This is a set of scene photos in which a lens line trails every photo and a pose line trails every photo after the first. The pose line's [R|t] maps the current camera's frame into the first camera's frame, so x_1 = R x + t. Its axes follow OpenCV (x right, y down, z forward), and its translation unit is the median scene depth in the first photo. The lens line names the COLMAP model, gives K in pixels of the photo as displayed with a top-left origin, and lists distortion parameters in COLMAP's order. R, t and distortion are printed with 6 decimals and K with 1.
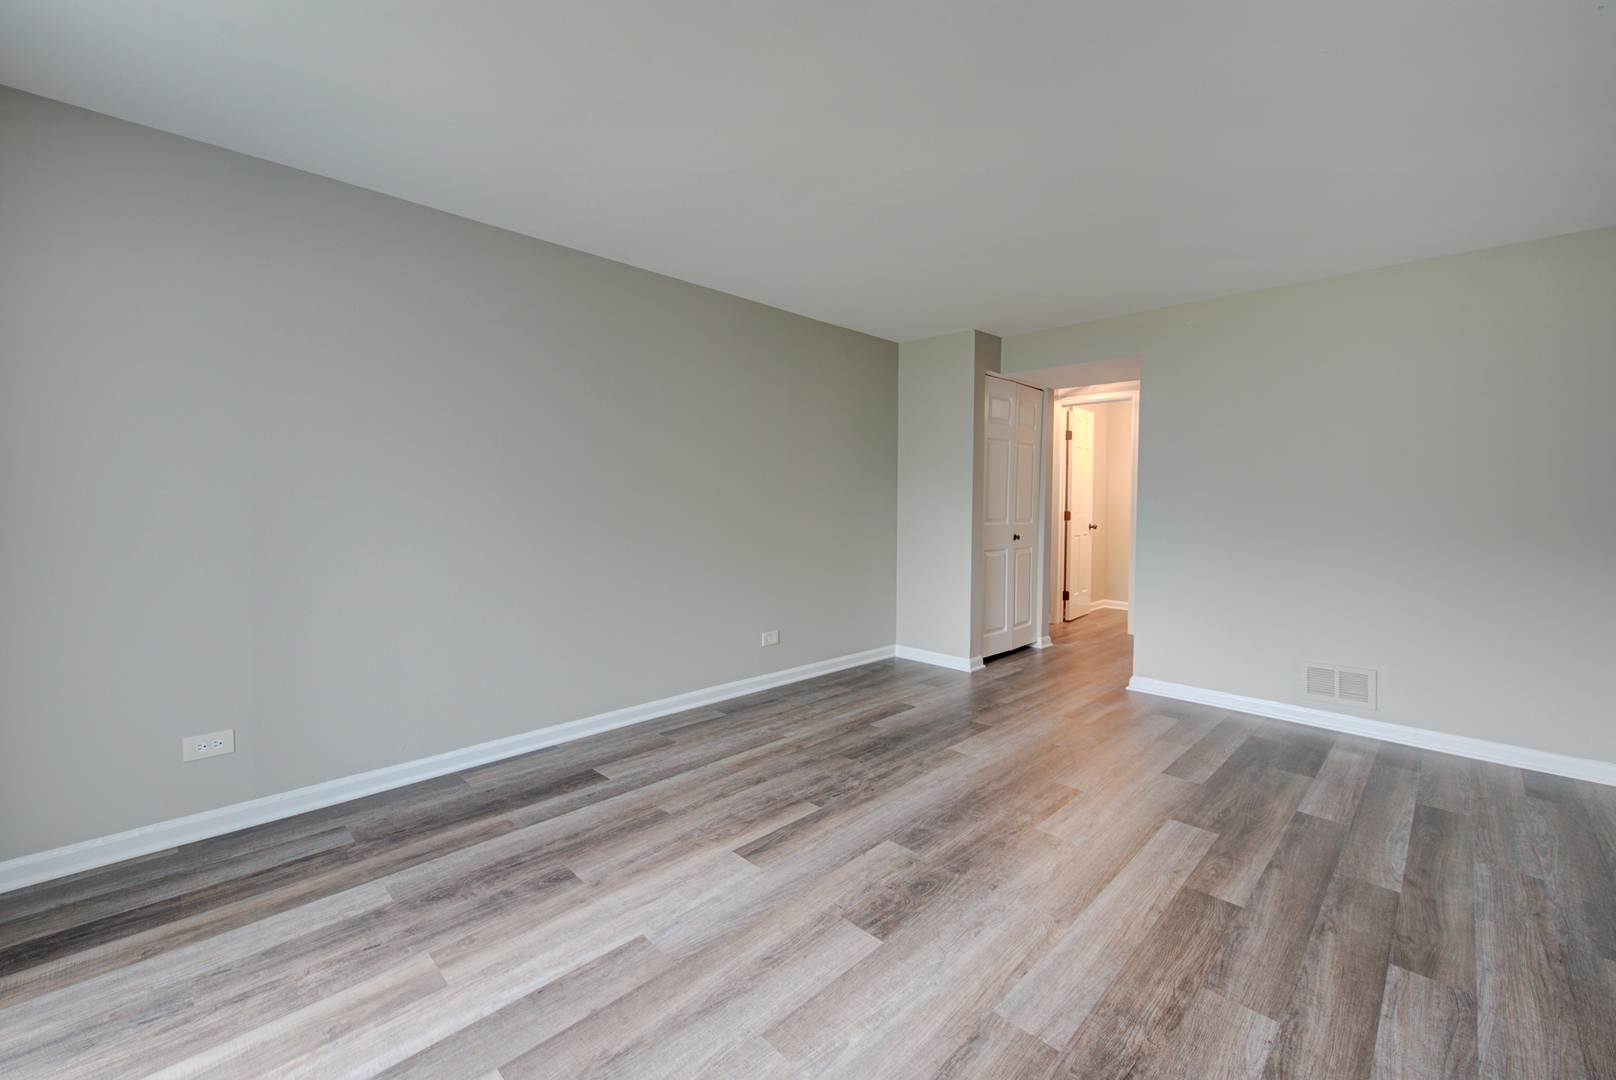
lens RADIAL K [[663.8, 0, 834.3], [0, 663.8, 520.3], [0, 0, 1]] dist [0.000775, 0.000032]
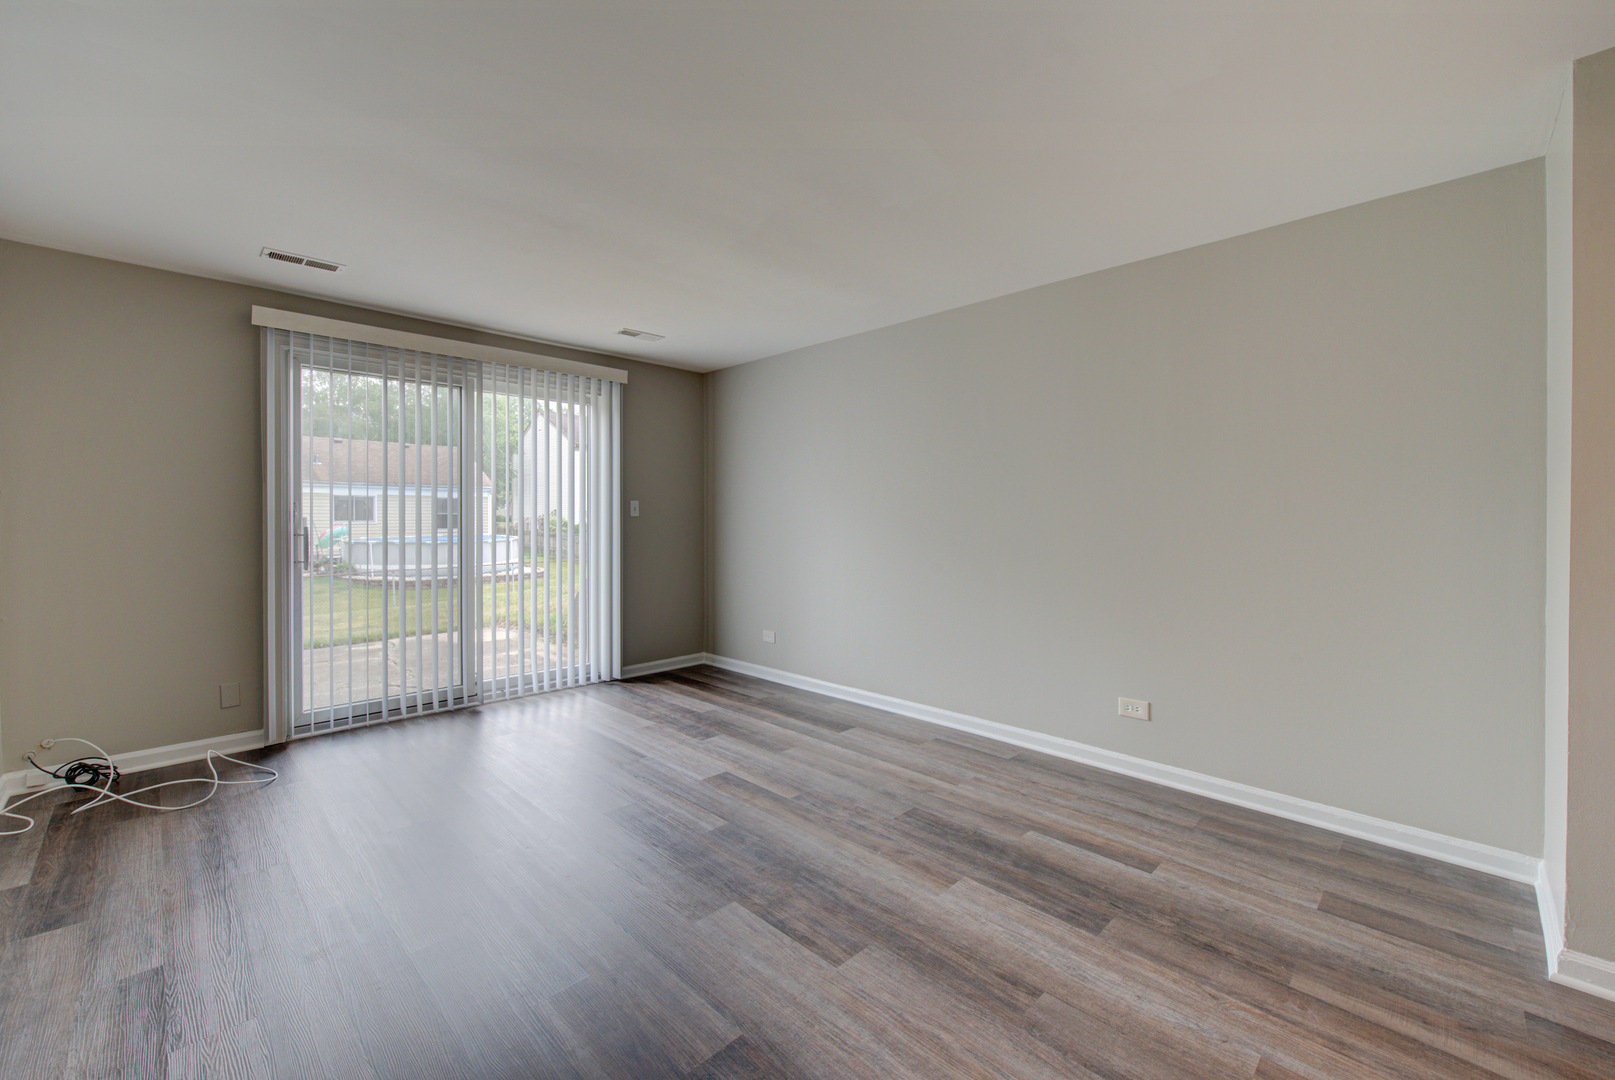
lens RADIAL K [[663.4, 0, 833.8], [0, 663.4, 520.3], [0, 0, 1]] dist [0.000775, 0.000032]
pose [[-0.006291, -0.002424, -0.999977, 0.913736], [-0.036177, 0.999343, -0.002195, -0.047044], [0.999326, 0.036162, -0.006374, 0.845524]]
